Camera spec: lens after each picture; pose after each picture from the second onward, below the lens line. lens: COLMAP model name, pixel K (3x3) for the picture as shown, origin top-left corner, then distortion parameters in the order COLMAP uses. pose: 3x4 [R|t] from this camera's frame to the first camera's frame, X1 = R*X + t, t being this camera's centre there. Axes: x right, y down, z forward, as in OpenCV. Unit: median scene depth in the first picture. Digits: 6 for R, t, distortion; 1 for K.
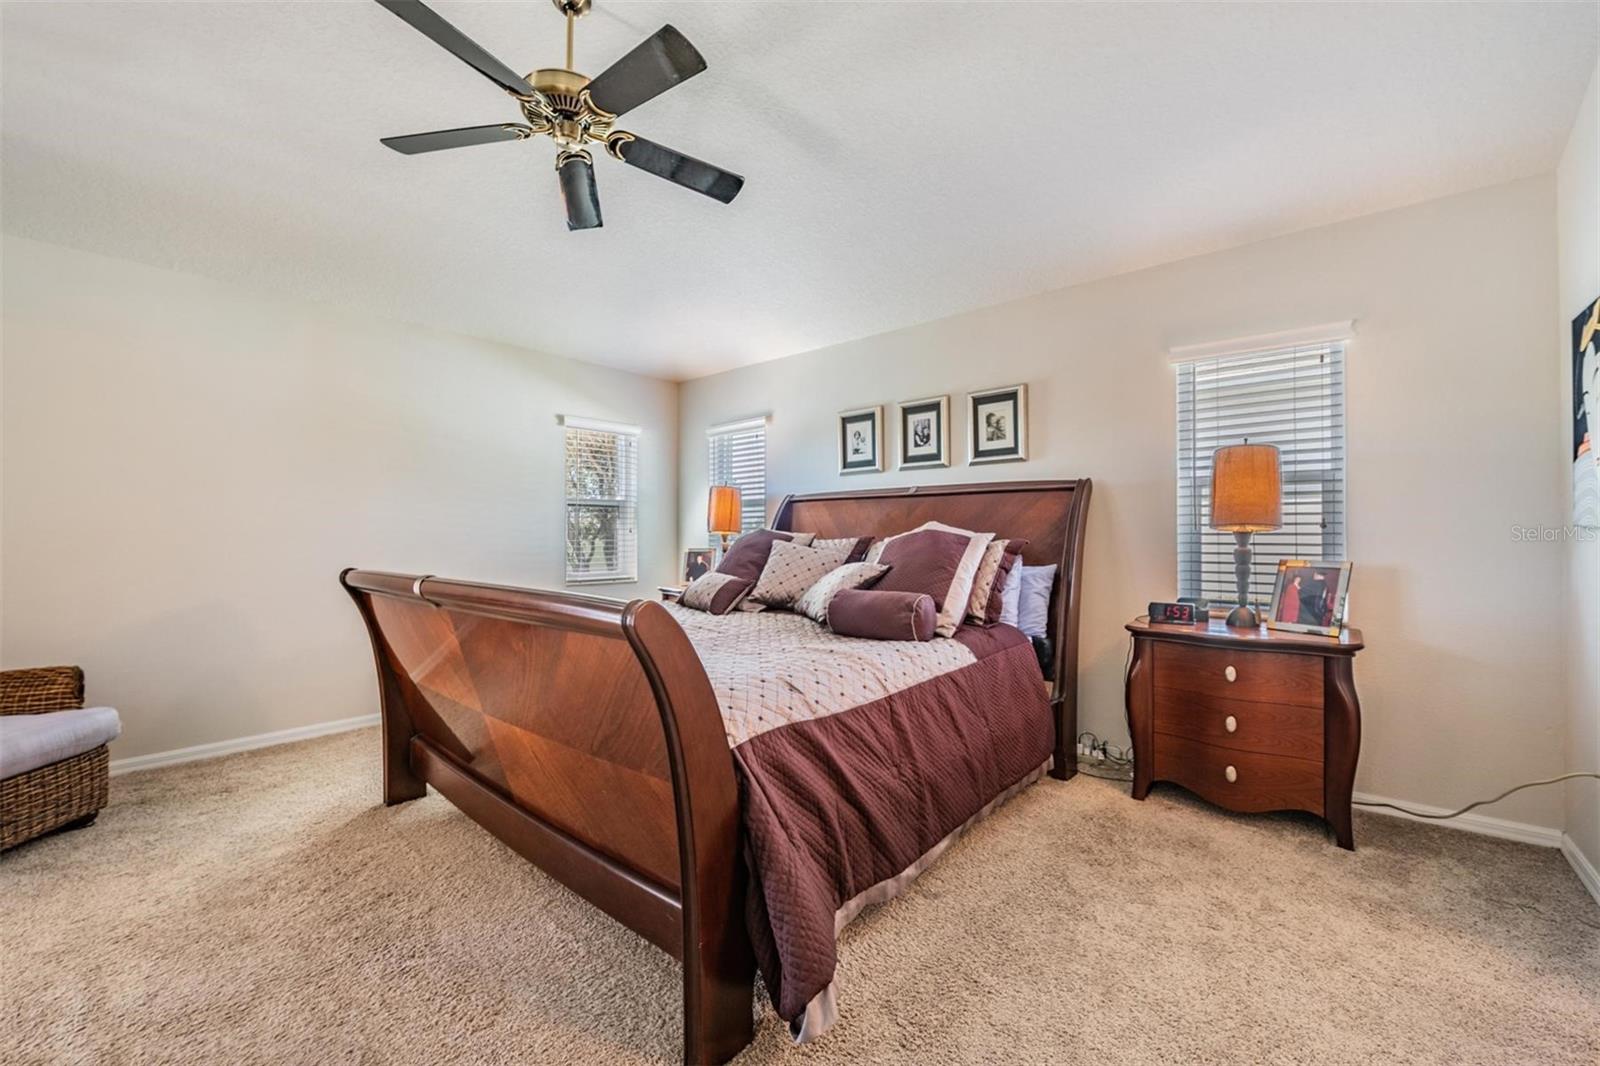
lens RADIAL K [[643.6, 0, 800.0], [0, 643.6, 533.0], [0, 0, 1]] dist [-0.000622, -0.007368]
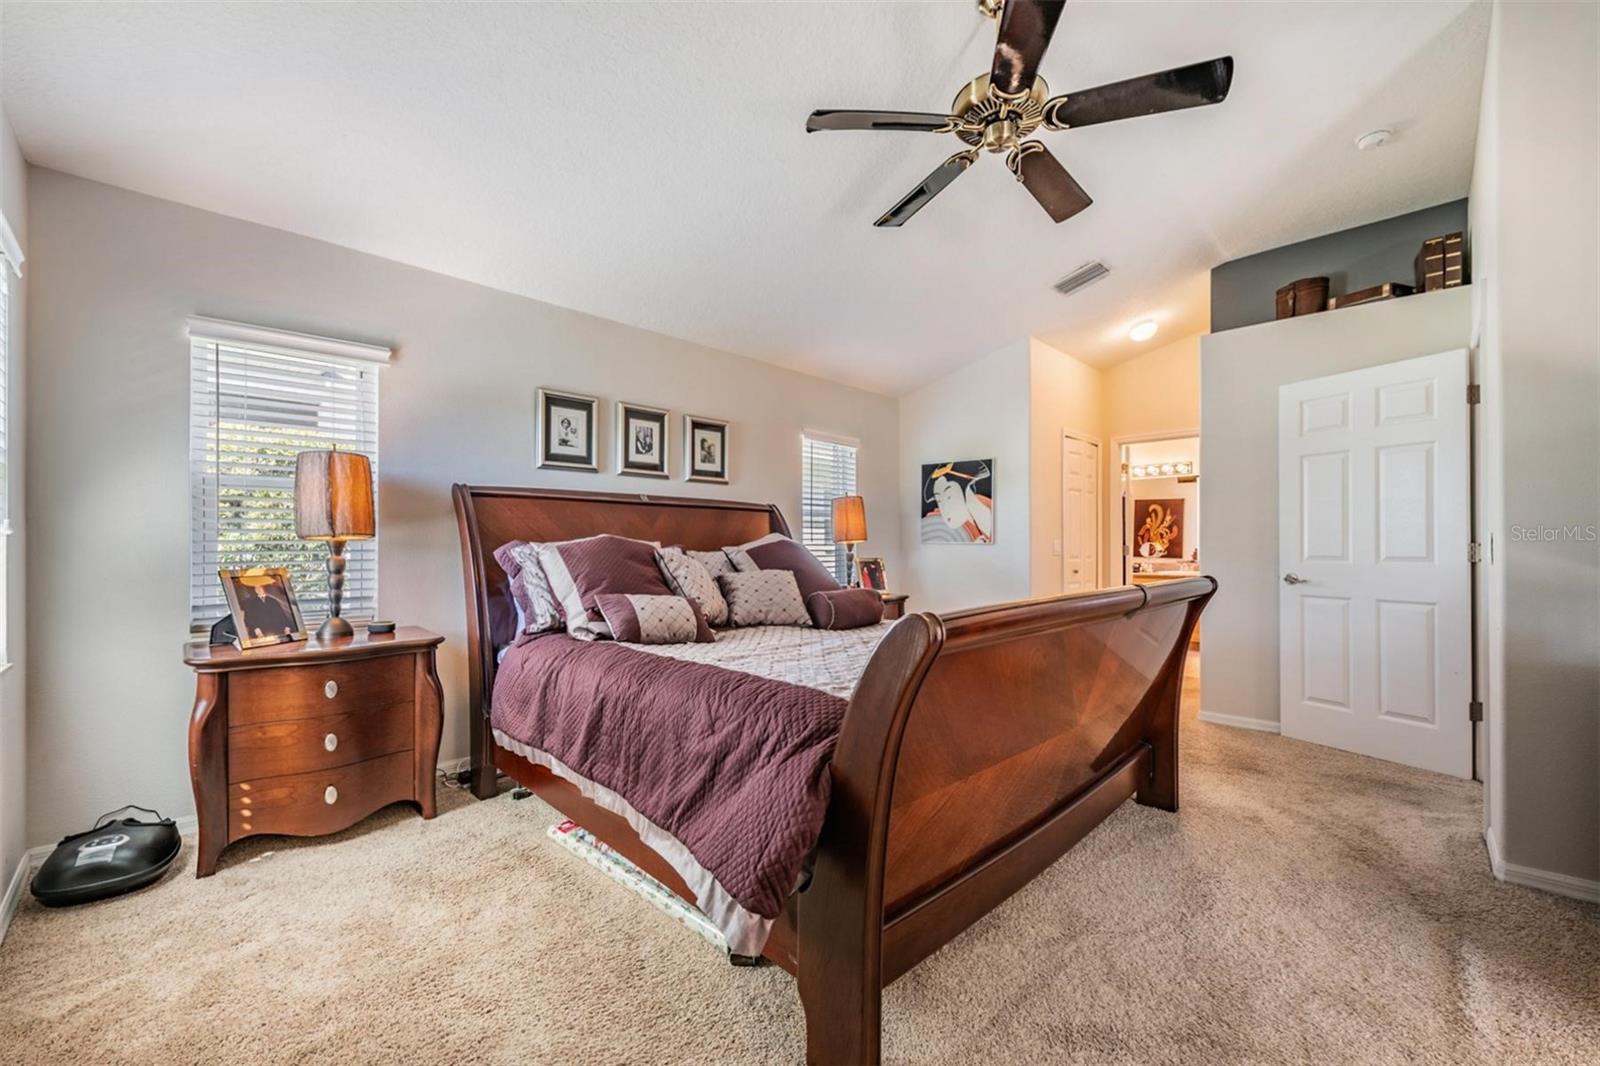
lens RADIAL K [[643.6, 0, 800.0], [0, 643.6, 533.0], [0, 0, 1]] dist [-0.000622, -0.007368]
pose [[0.074443, 0.023017, 0.996960, -0.775149], [-0.006916, 0.999721, -0.022565, 0.006265], [-0.997201, -0.005215, 0.074581, 0.694385]]
